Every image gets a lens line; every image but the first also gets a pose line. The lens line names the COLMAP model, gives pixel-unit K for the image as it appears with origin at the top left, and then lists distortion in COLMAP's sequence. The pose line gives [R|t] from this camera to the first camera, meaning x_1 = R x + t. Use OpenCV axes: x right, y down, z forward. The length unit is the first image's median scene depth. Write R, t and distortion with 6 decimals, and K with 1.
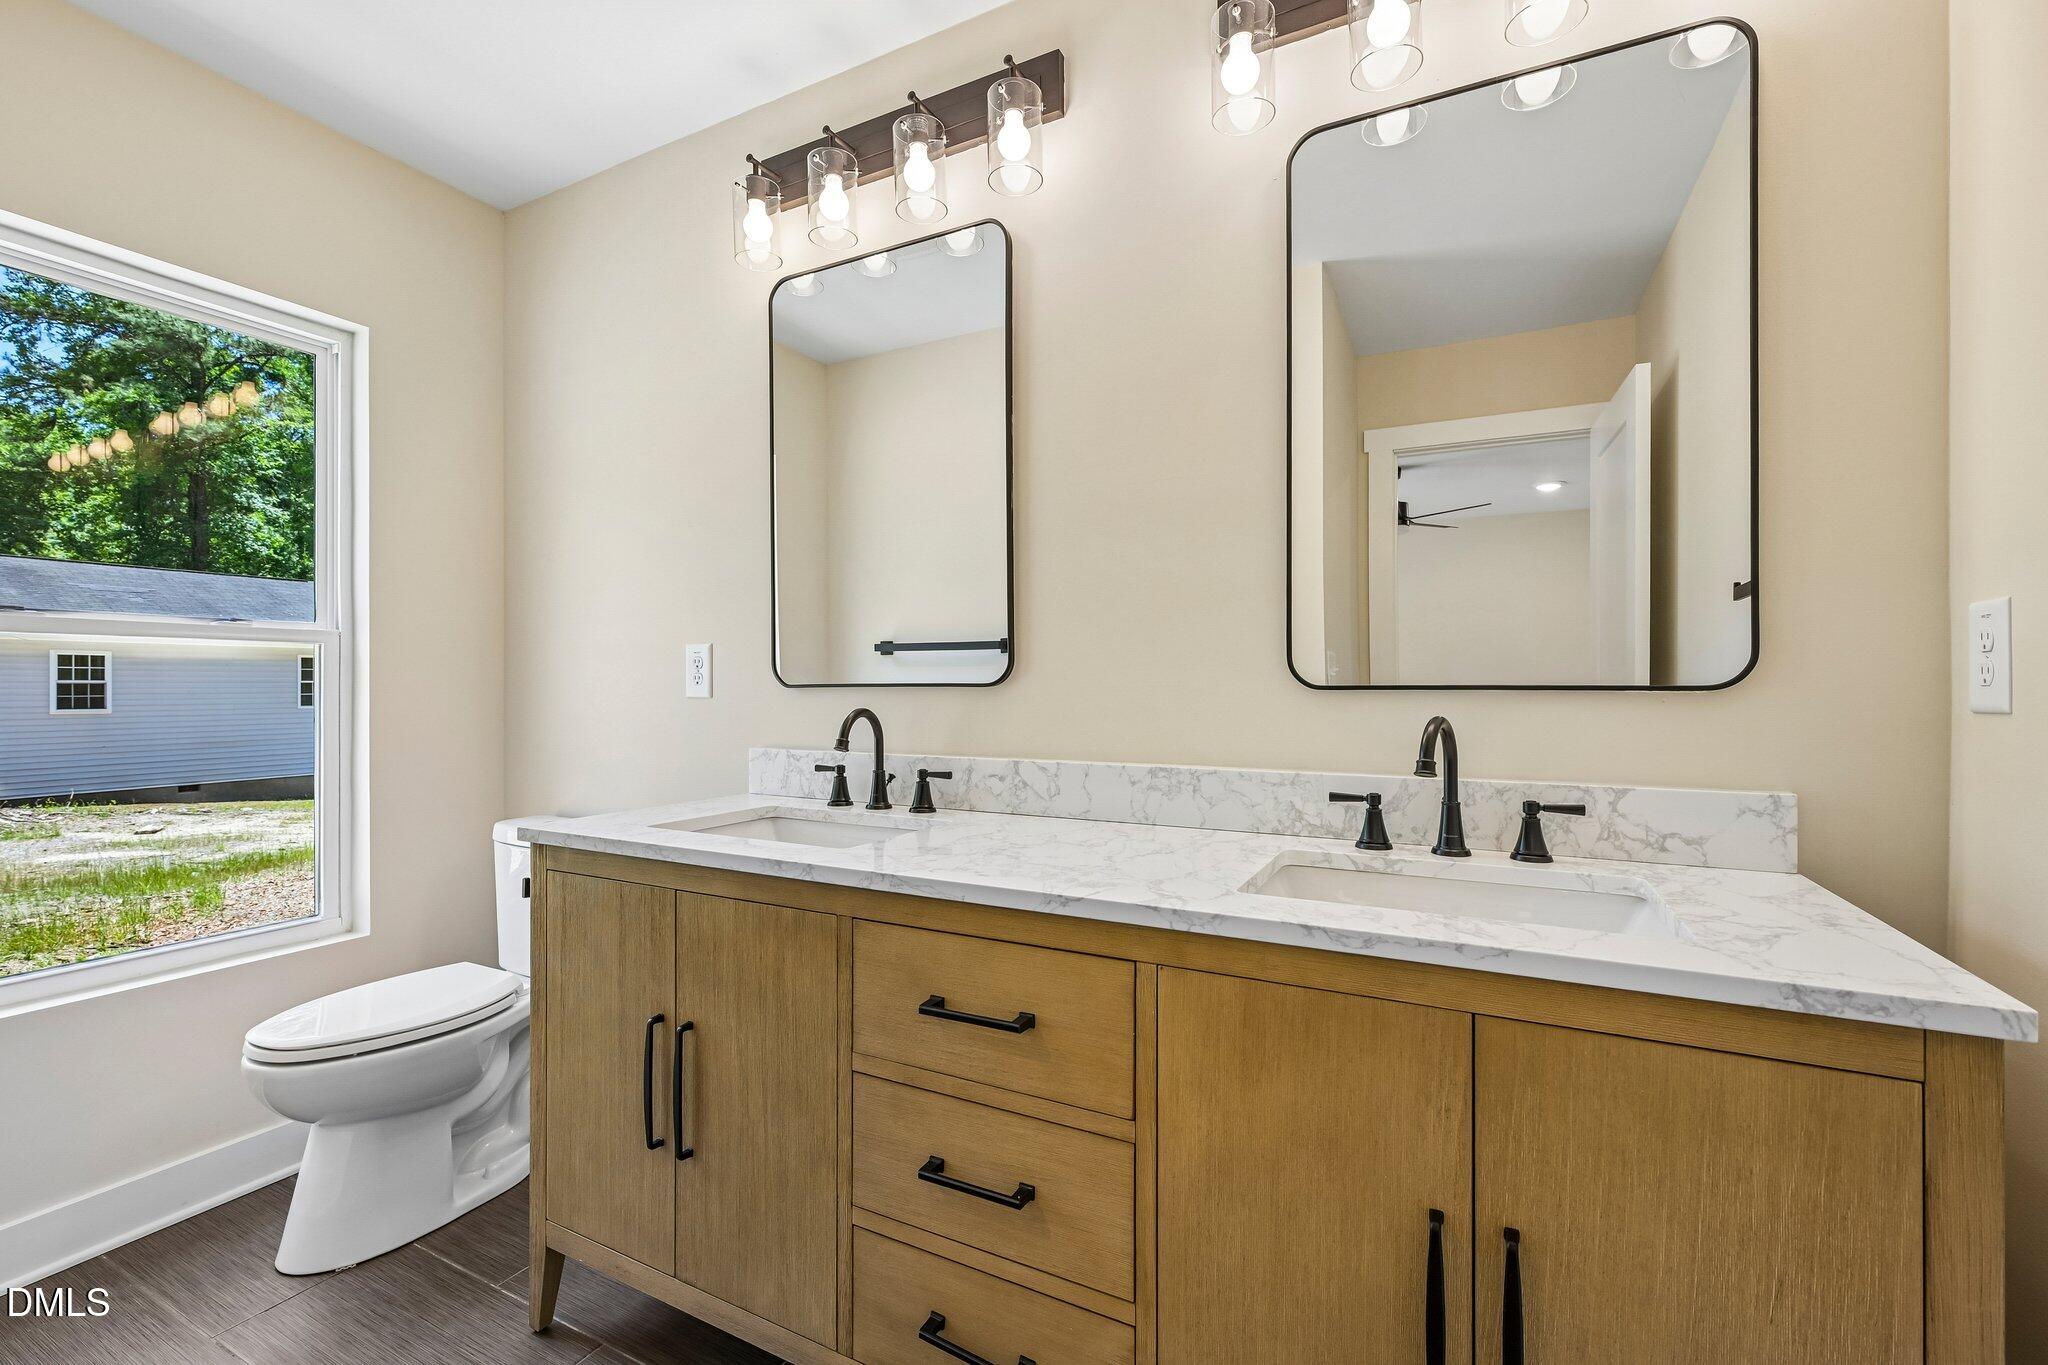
lens RADIAL K [[886.8, 0, 1019.3], [0, 886.8, 695.5], [0, 0, 1]] dist [0.000314, 0.000126]
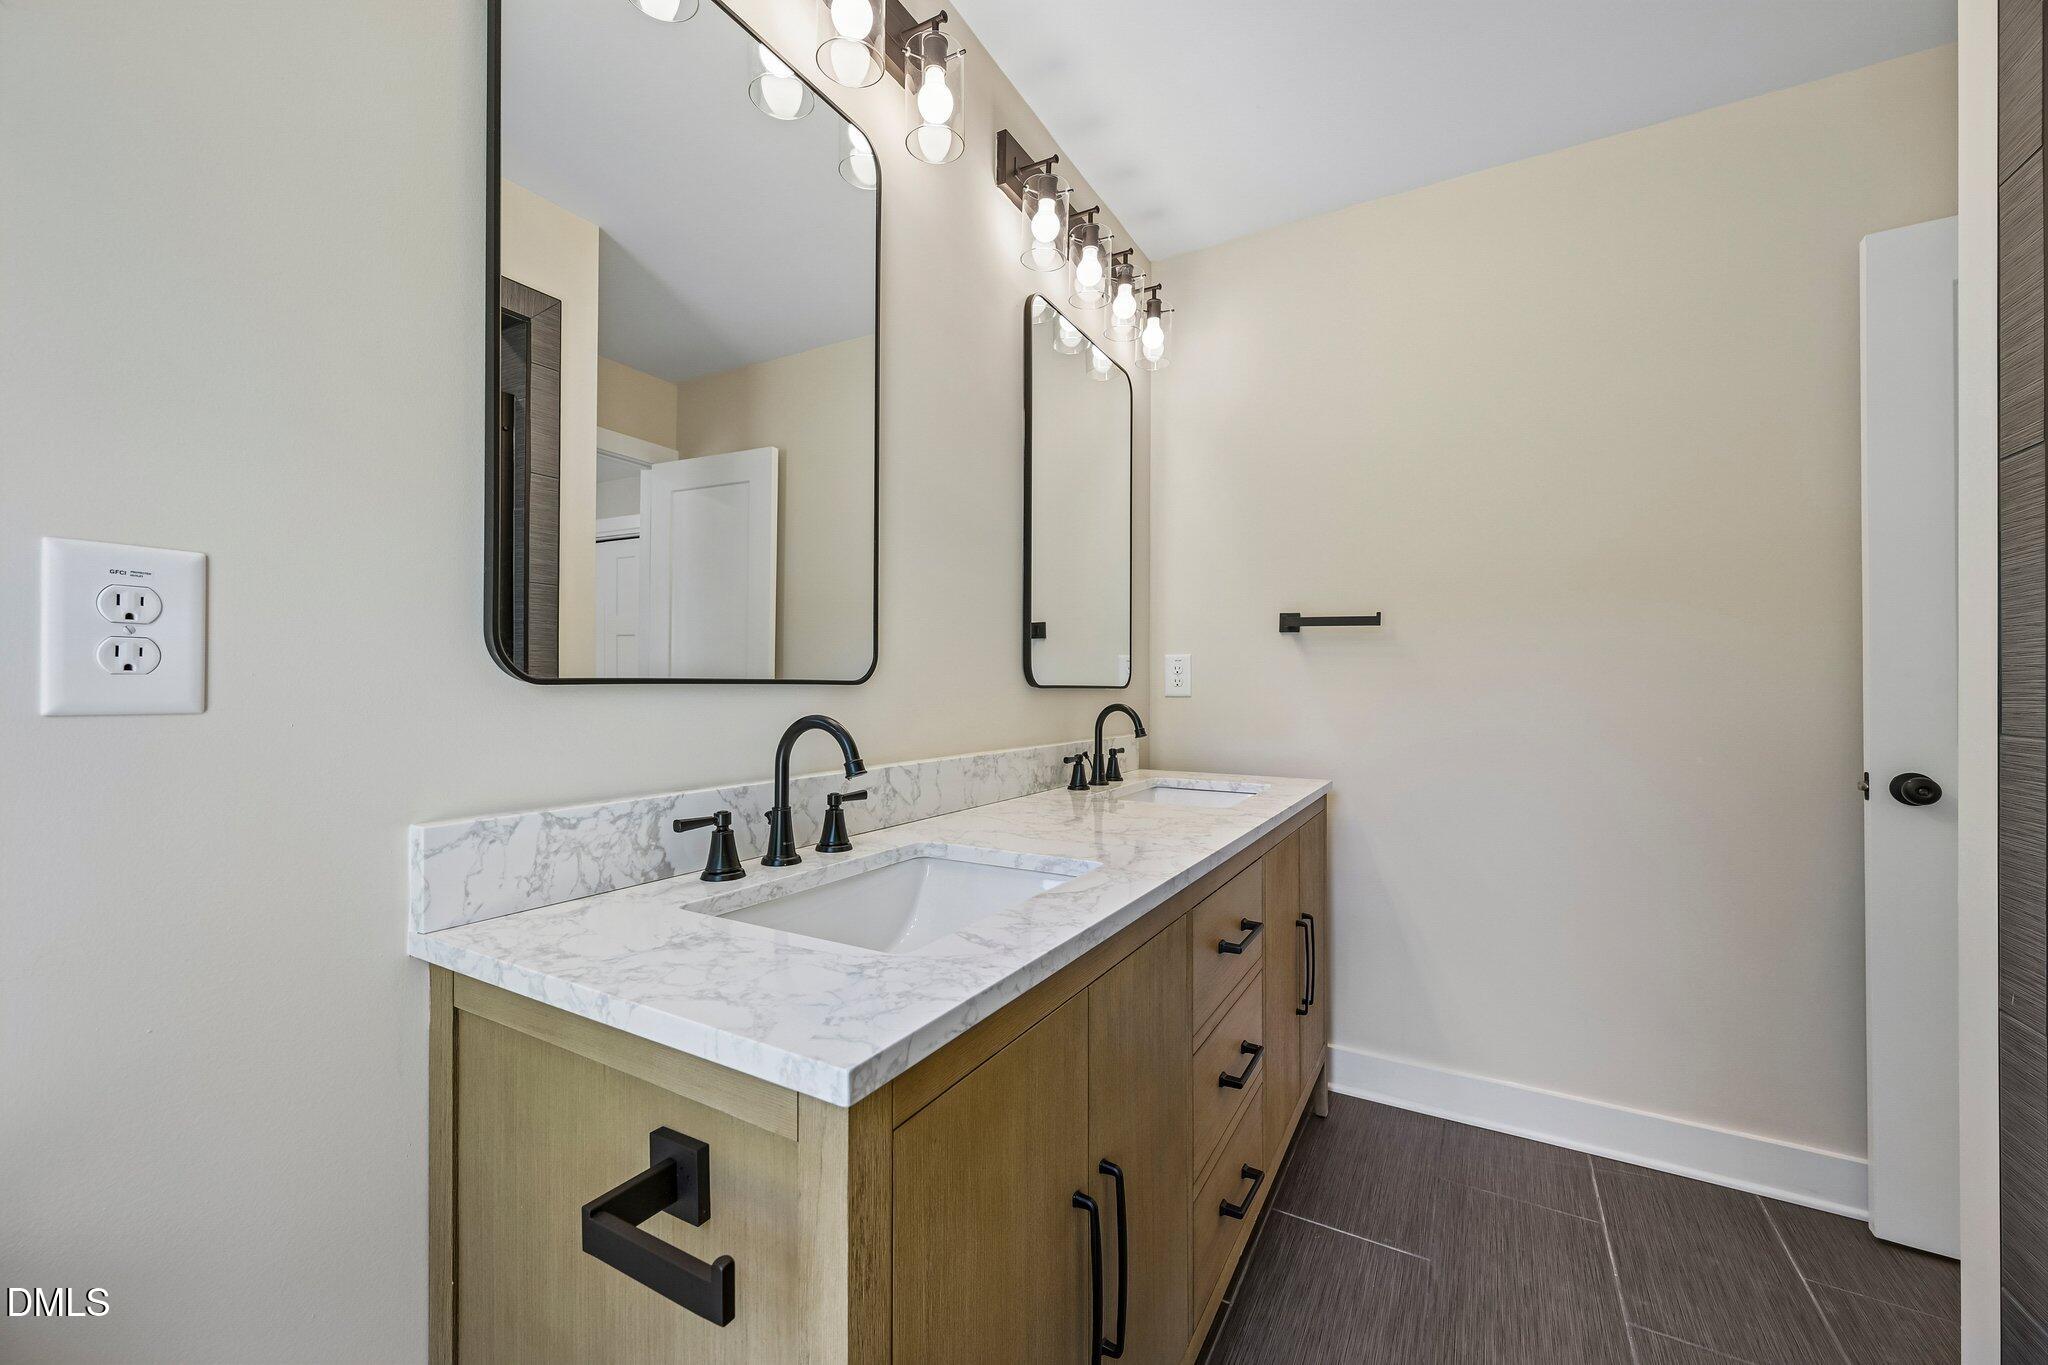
lens RADIAL K [[797.0, 0, 1029.6], [0, 797.0, 684.9], [0, 0, 1]] dist [0.000667, -0.000065]
pose [[0.035277, -0.001728, 0.999376, -0.801096], [-0.004674, 0.999987, 0.001894, -0.011371], [-0.999367, -0.004738, 0.035269, 0.834479]]
